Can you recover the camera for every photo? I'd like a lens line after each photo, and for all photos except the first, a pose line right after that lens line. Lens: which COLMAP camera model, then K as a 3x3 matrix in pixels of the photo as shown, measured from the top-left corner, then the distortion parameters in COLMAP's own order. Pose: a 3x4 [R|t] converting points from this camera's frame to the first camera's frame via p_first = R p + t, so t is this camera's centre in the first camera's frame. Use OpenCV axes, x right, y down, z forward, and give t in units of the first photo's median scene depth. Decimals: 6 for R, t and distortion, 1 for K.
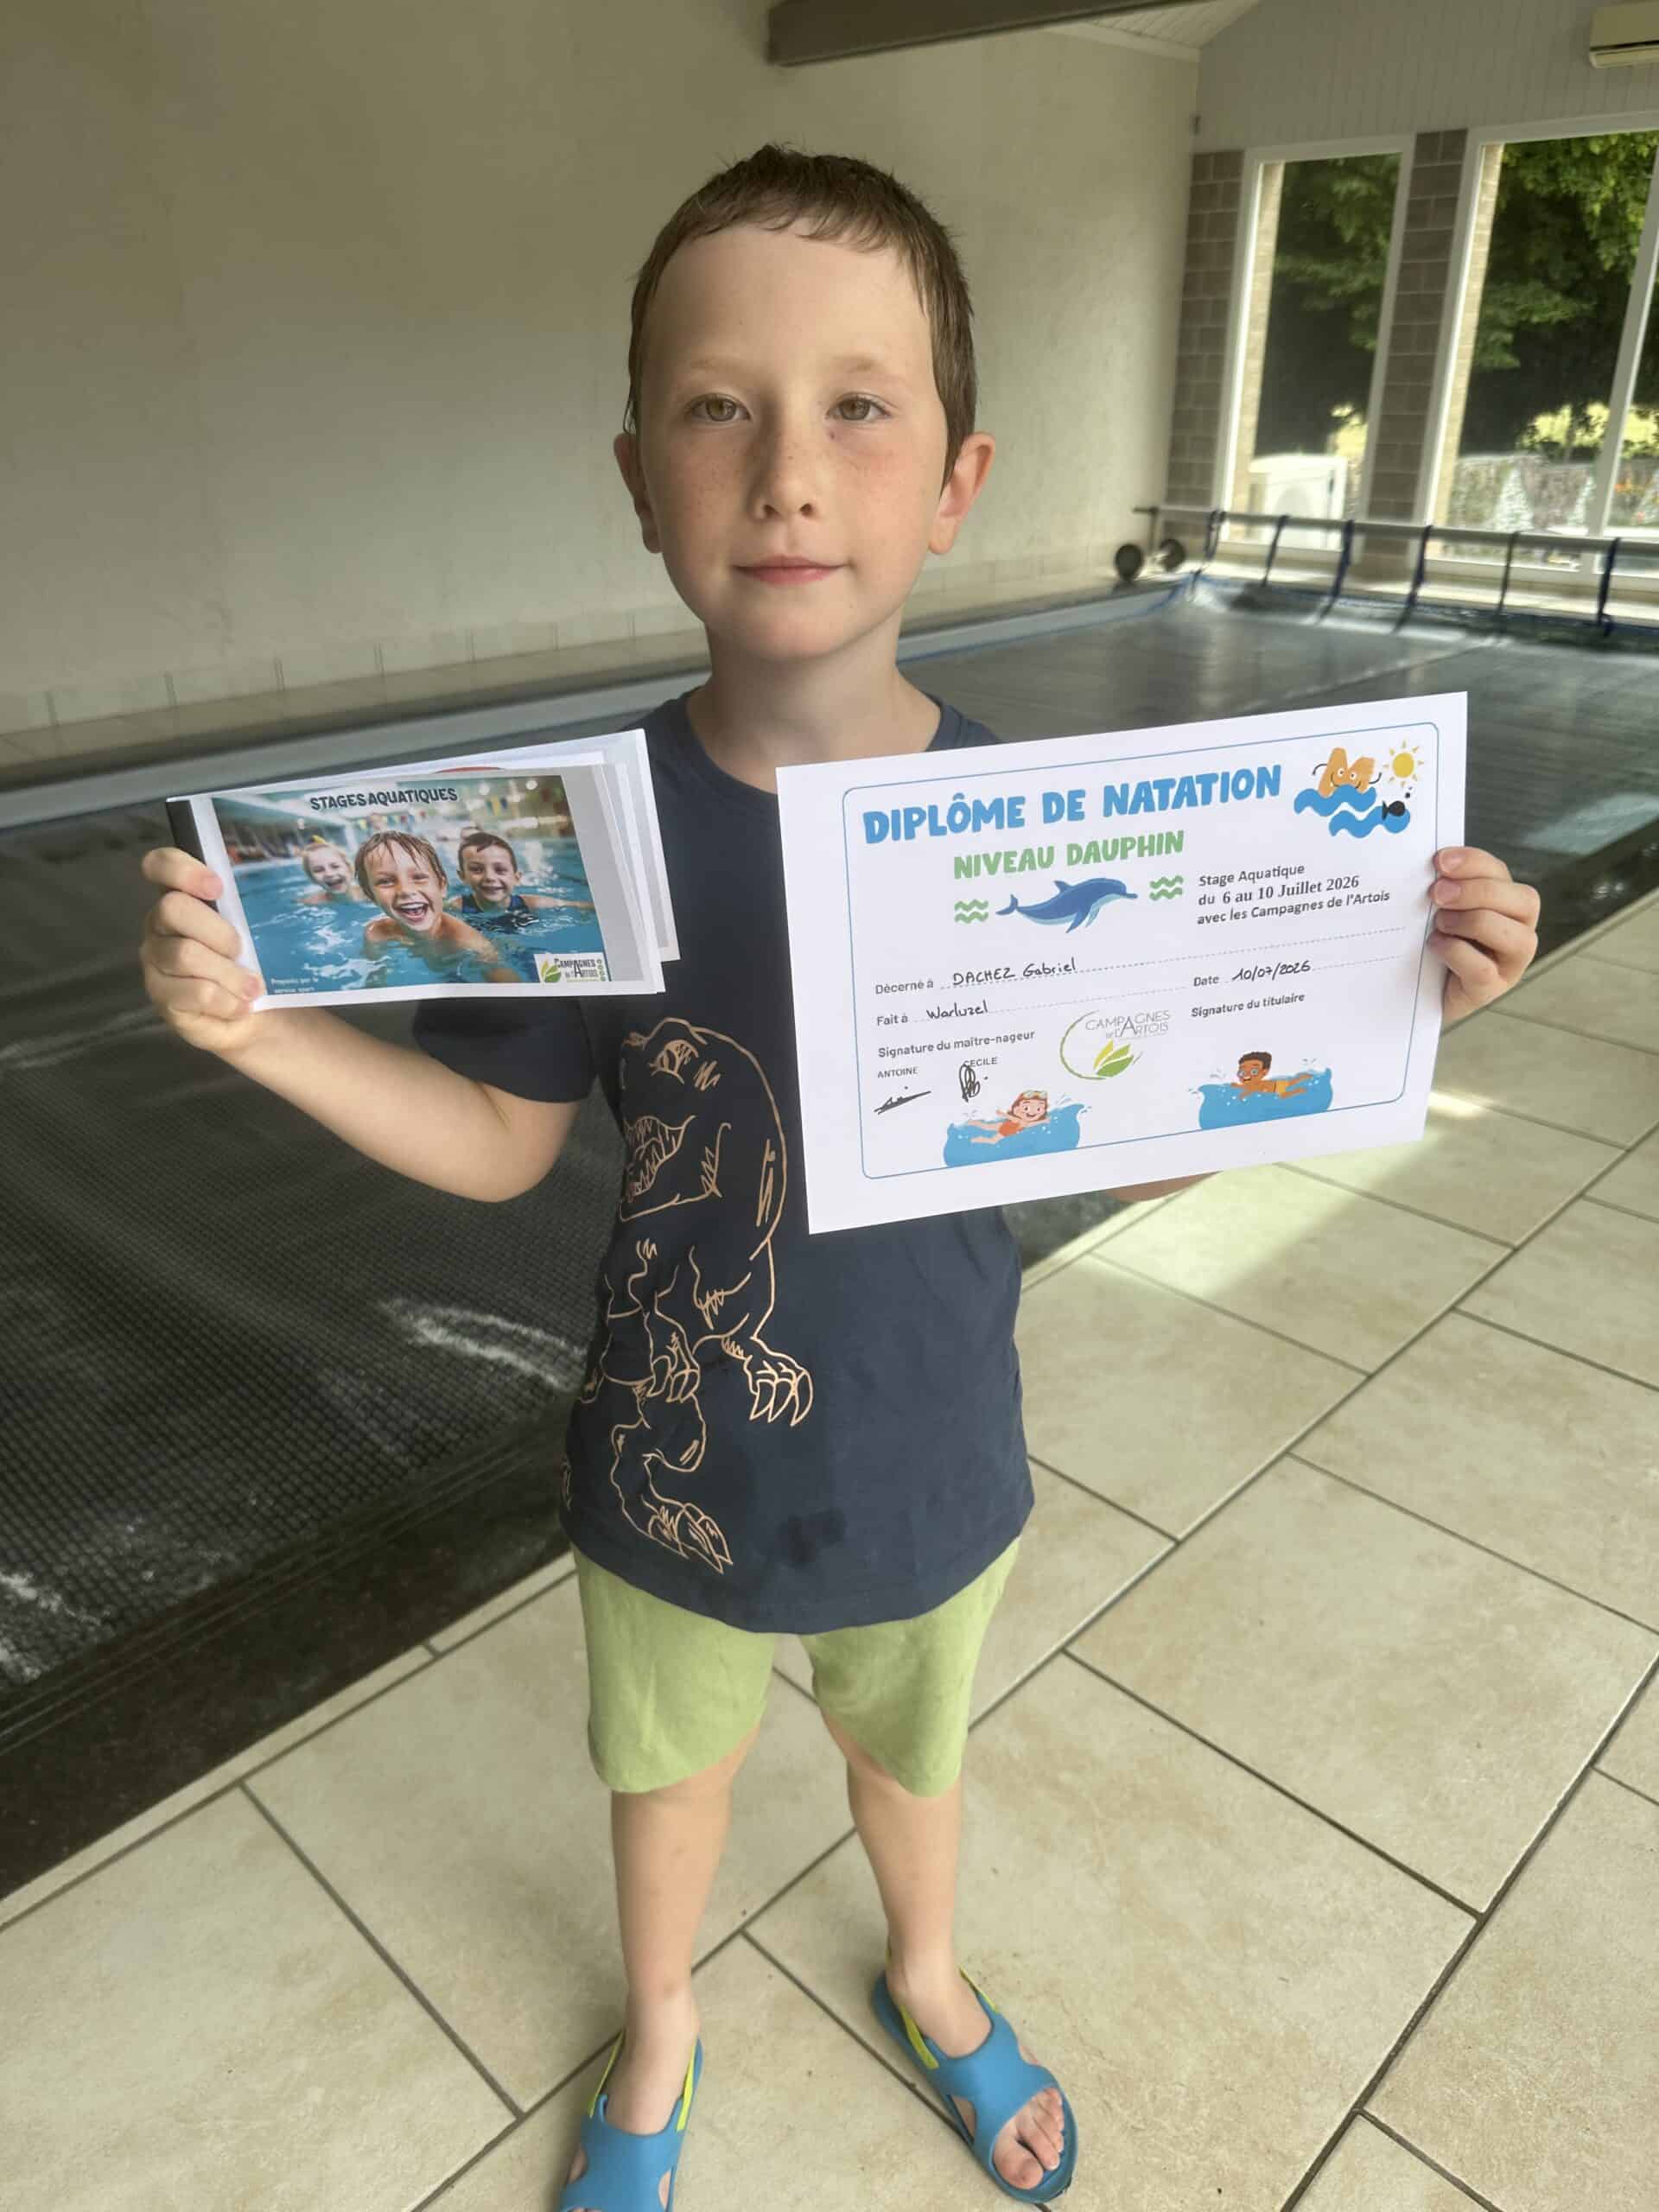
lens RADIAL K [[1556.6, 0, 827.8], [0, 1556.6, 1101.9], [0, 0, 1]] dist [0.005222, -0.018797]
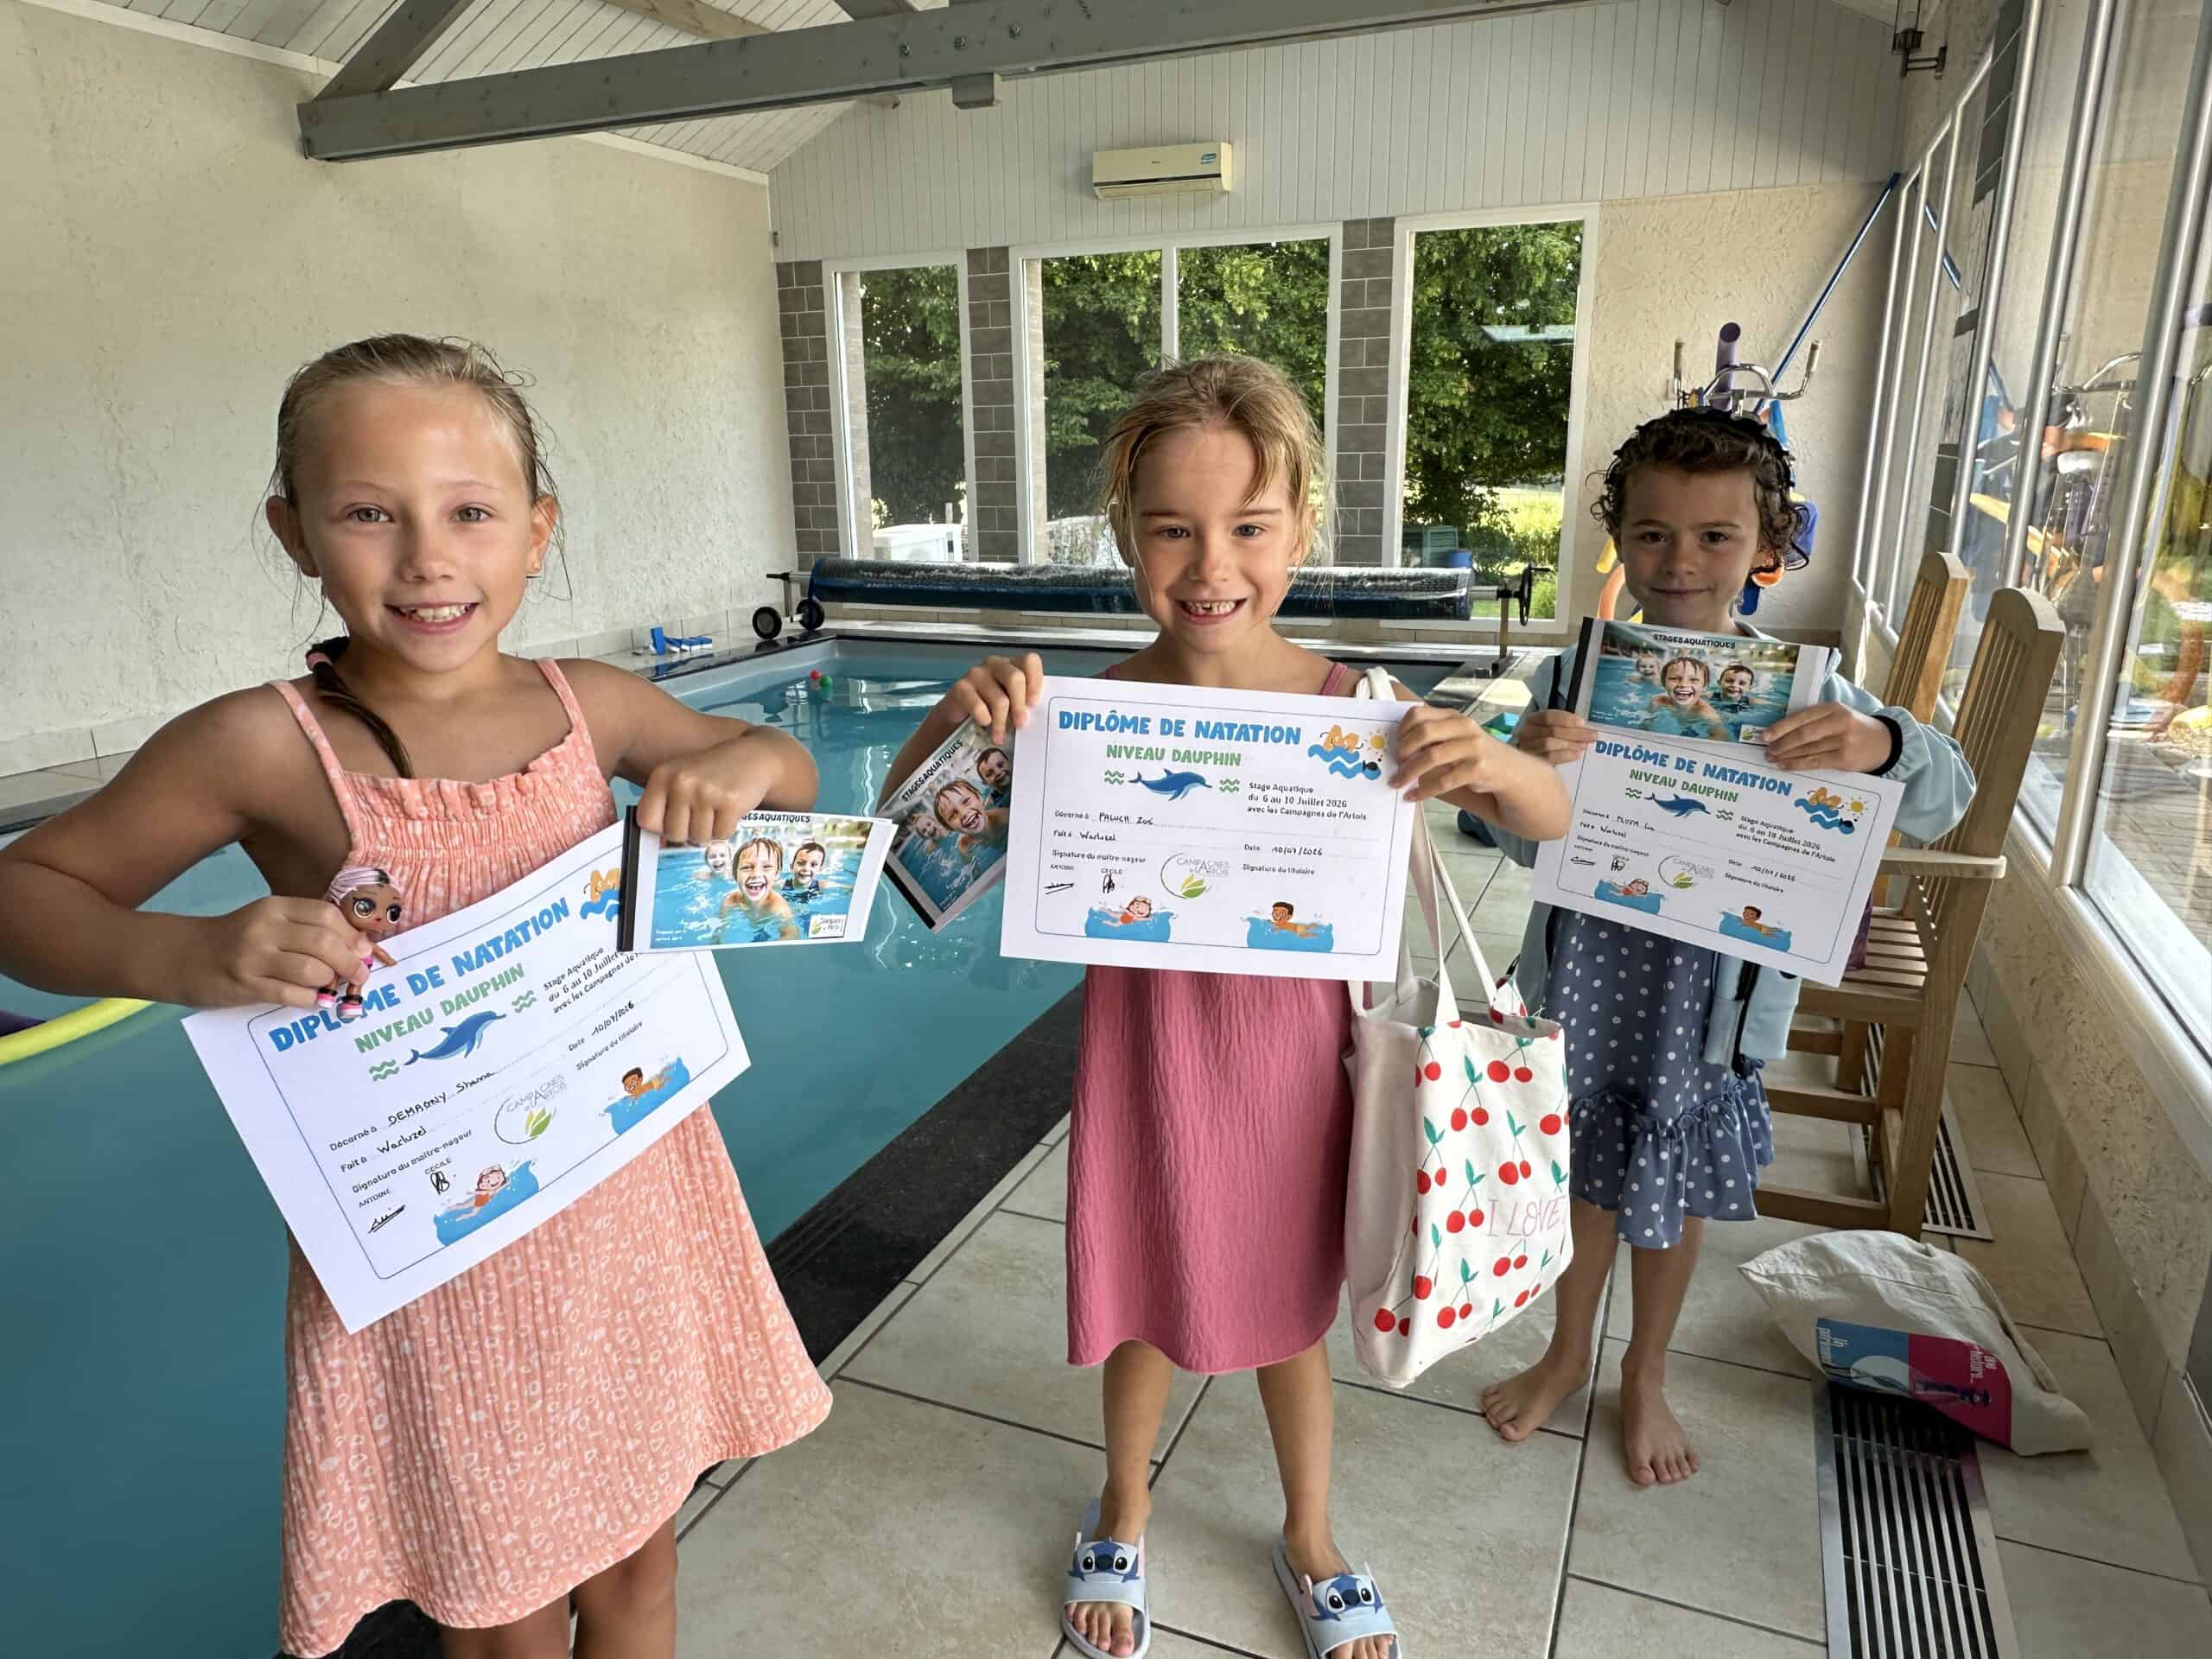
lens RADIAL K [[1432.1, 0, 1089.2], [0, 1432.1, 859.6], [0, 0, 1]] dist [-0.008226, 0.004586]
pose [[0.933240, -0.112341, 0.341236, 0.077820], [0.167146, 0.976559, -0.135625, -0.044052], [-0.318001, 0.183607, 0.930142, 0.113060]]
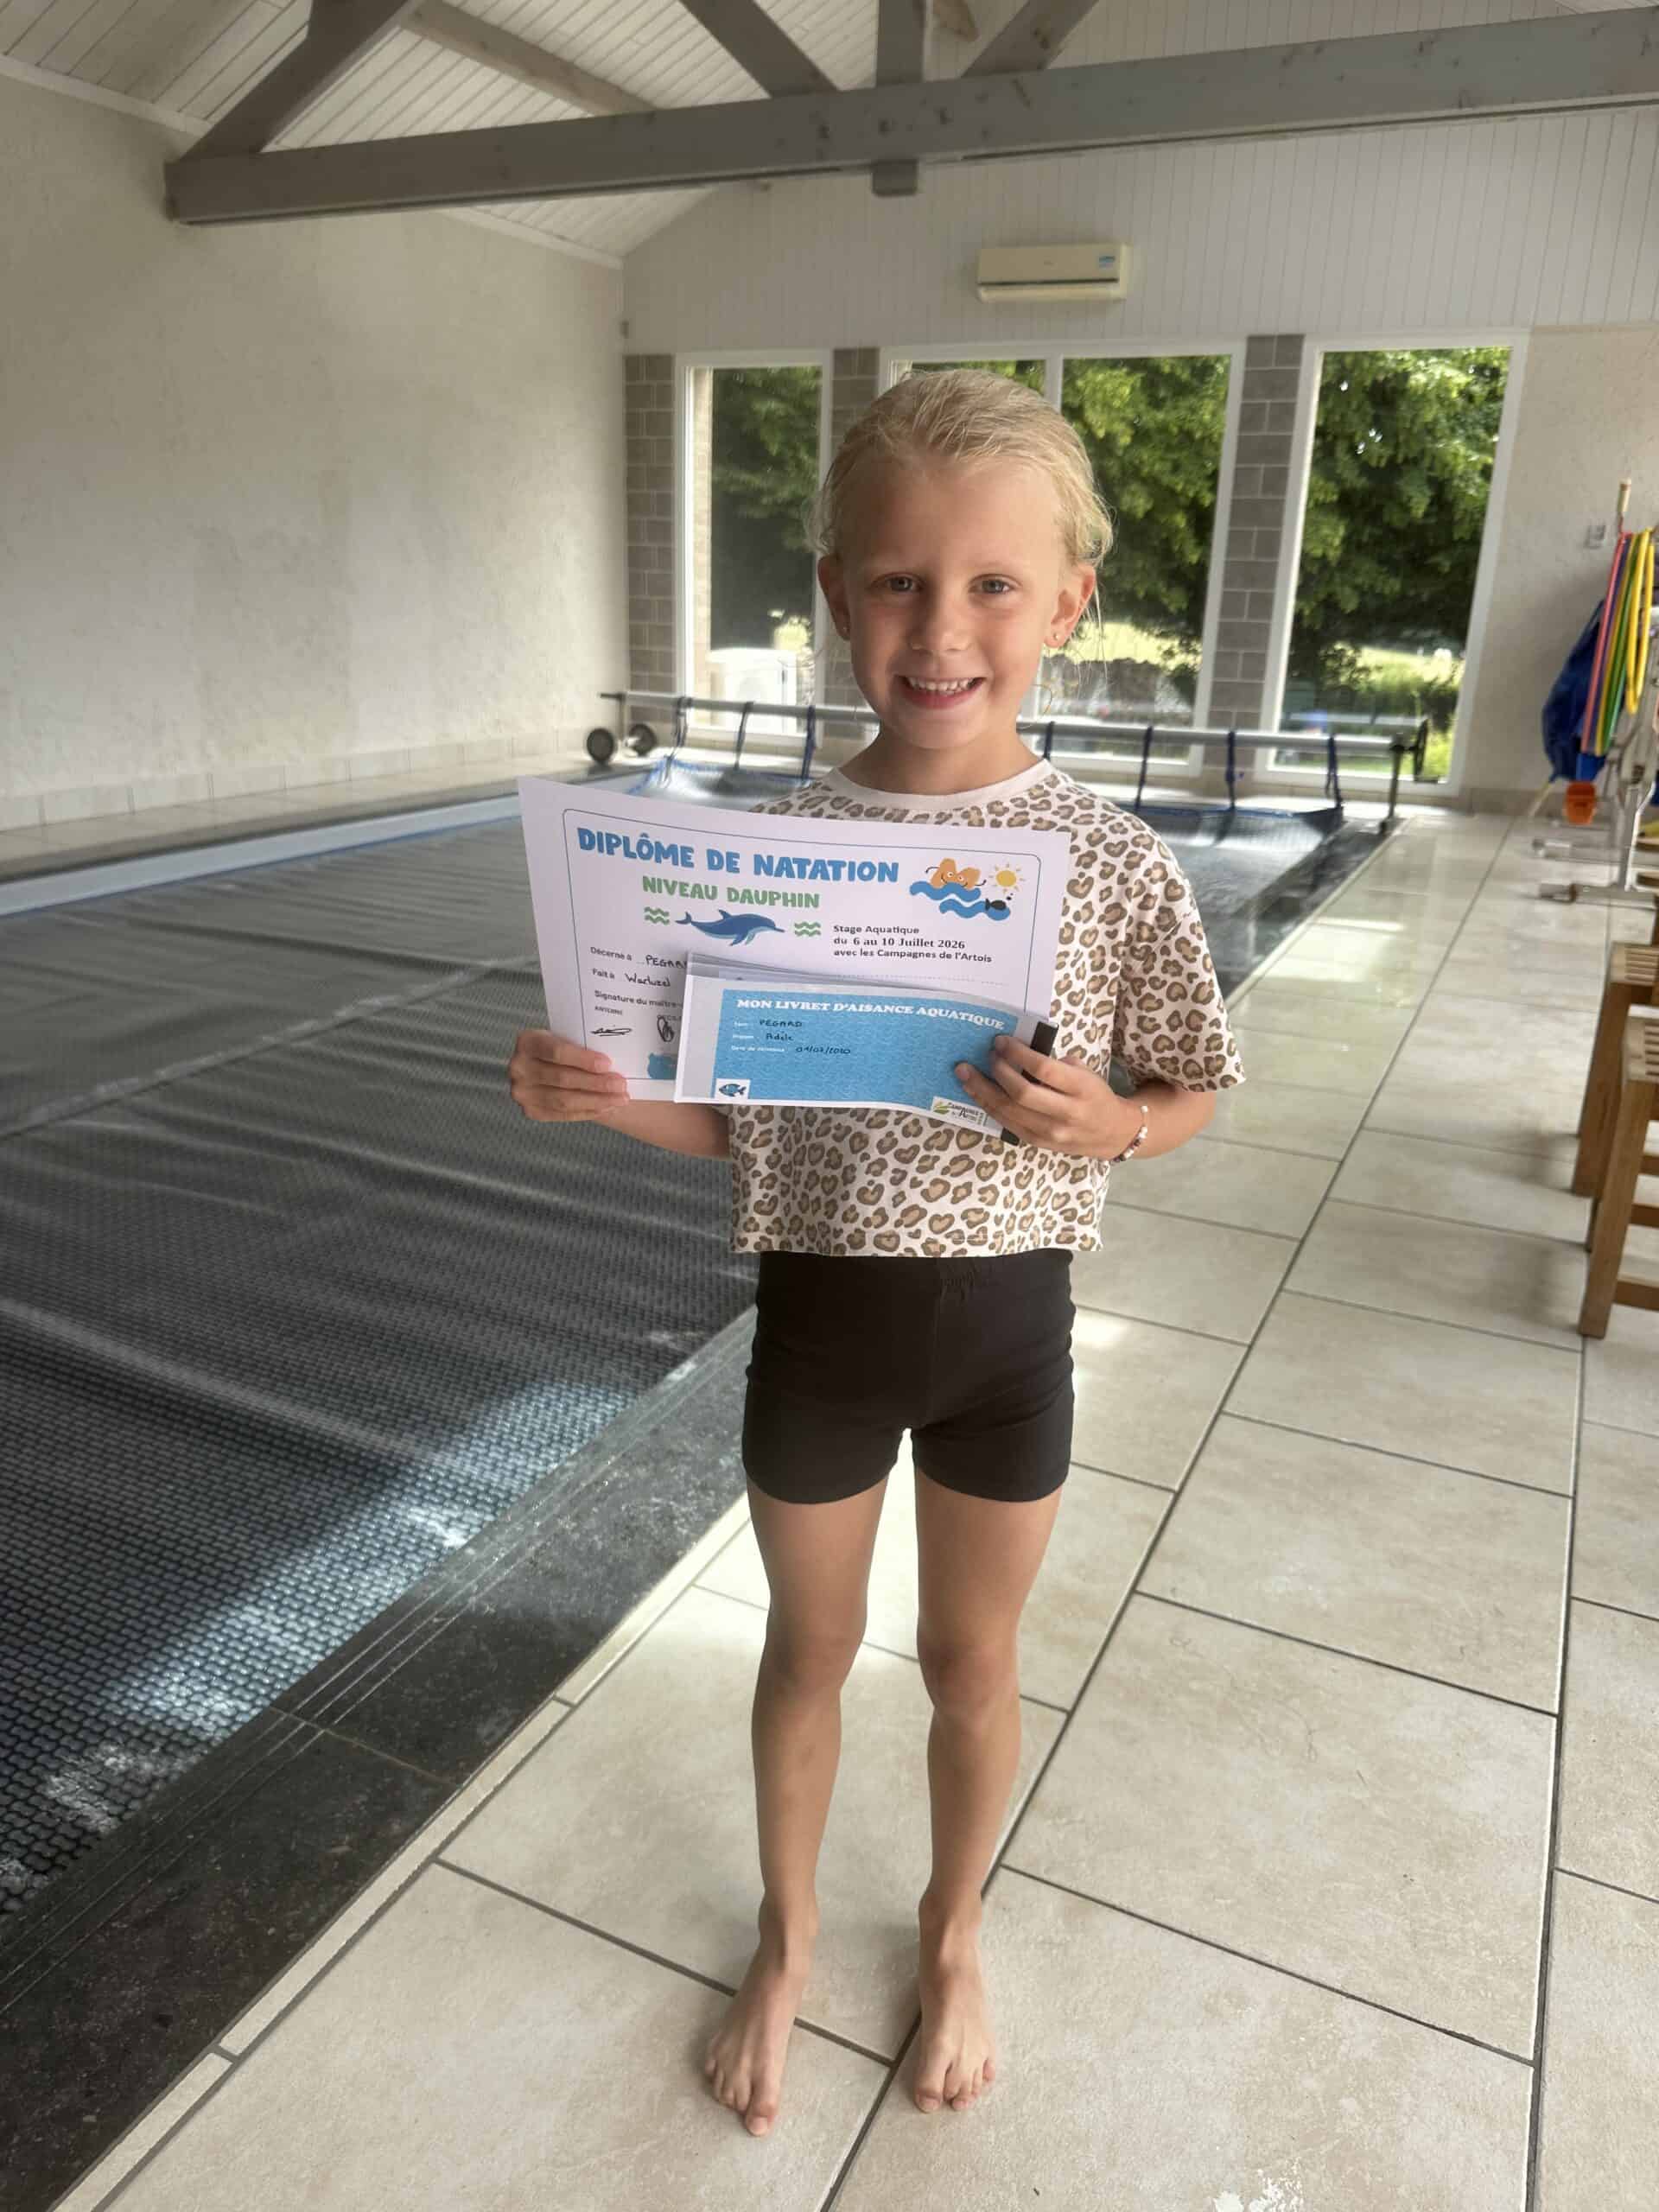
lens RADIAL K [[1556.6, 0, 820.3], [0, 1556.6, 1101.9], [0, 0, 1]] dist [0.005222, -0.018797]
pose [[0.947266, -0.072928, 0.312040, 0.003756], [0.108035, 0.989431, -0.096718, -0.022079], [-0.301689, 0.125328, 0.945133, 0.091485]]
